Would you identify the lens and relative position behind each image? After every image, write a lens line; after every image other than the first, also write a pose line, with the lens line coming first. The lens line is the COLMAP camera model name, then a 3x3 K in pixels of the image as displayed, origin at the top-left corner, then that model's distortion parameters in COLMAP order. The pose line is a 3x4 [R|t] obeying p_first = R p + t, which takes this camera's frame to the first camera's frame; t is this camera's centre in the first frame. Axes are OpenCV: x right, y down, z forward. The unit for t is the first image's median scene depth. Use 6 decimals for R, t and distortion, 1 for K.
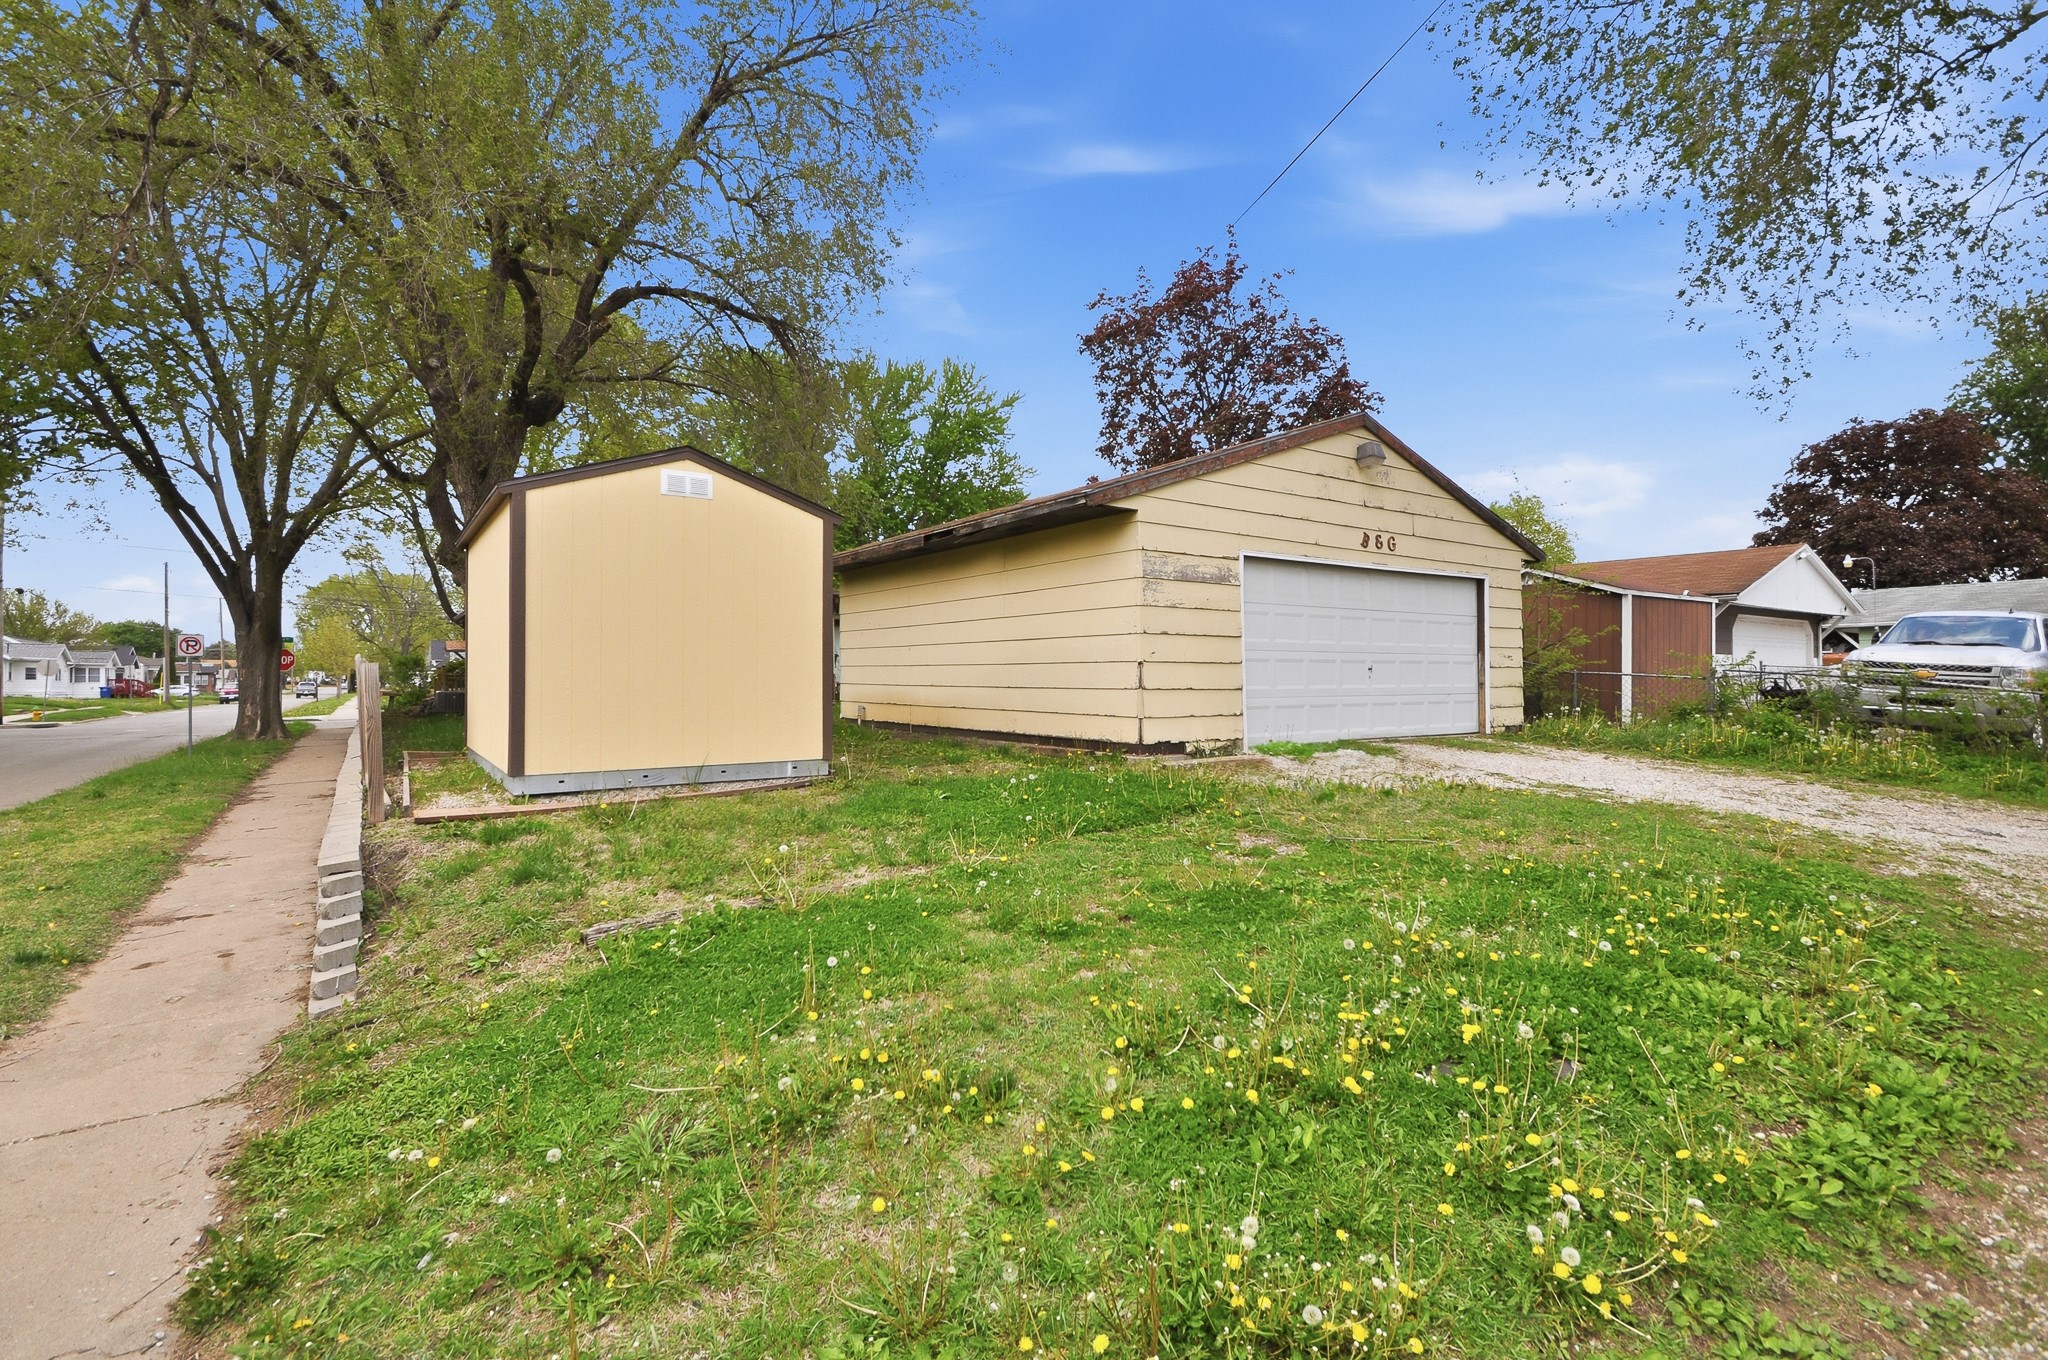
lens RADIAL K [[950.1, 0, 1028.5], [0, 950.1, 676.9], [0, 0, 1]] dist [-0.003768, -0.001362]
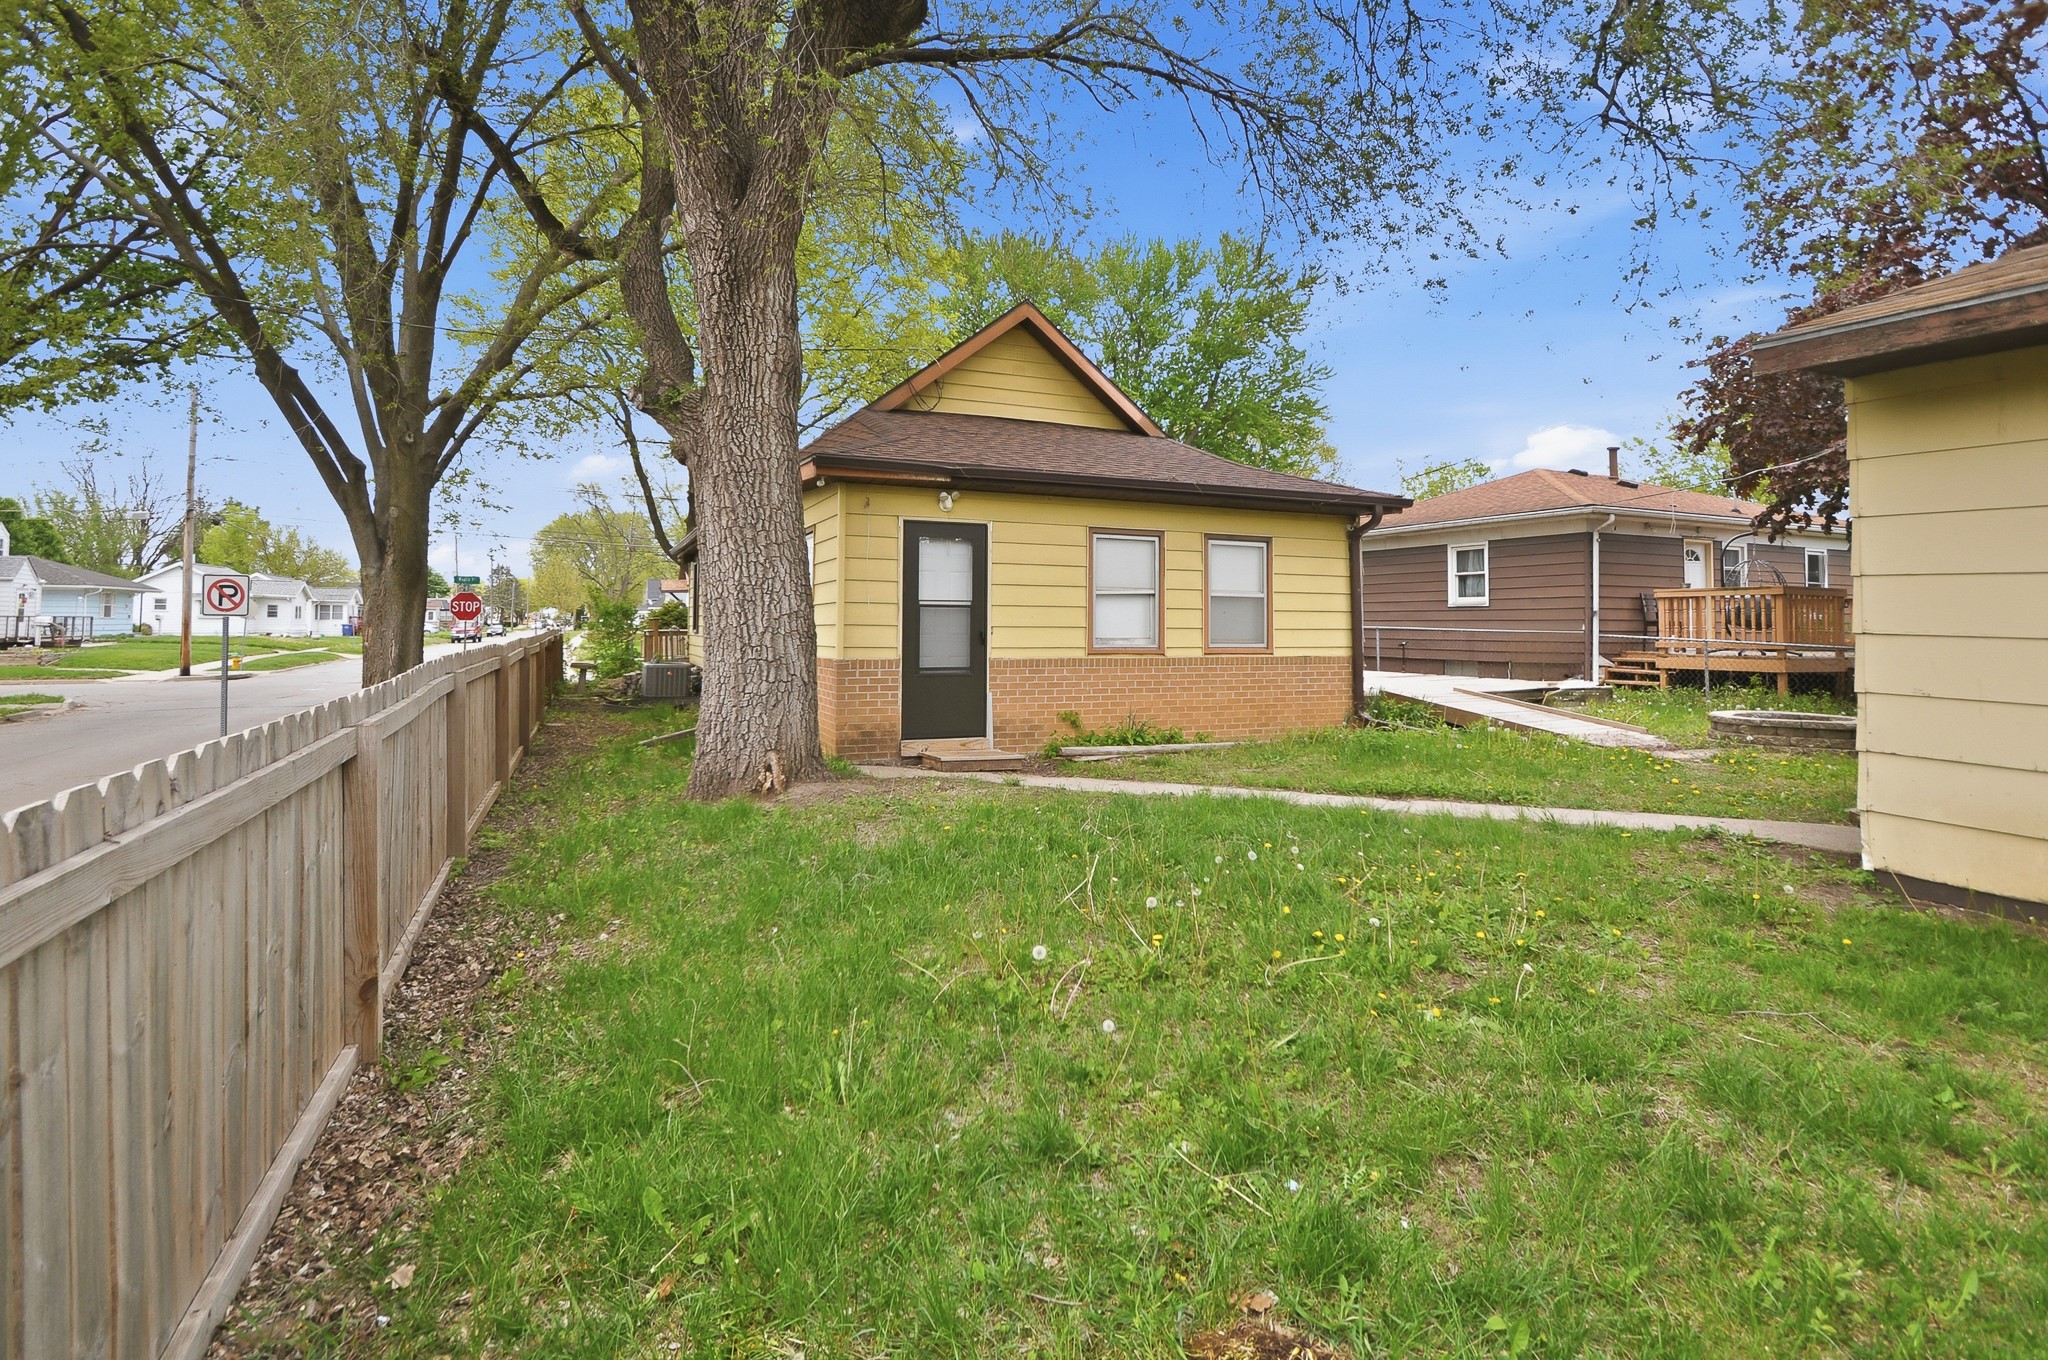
lens RADIAL K [[950.1, 0, 993.0], [0, 950.1, 627.9], [0, 0, 1]] dist [-0.003768, -0.001362]
pose [[0.976722, 0.017110, -0.213826, -0.102565], [-0.014506, 0.999800, 0.013741, -0.008437], [0.214018, -0.010319, 0.976775, 0.168720]]
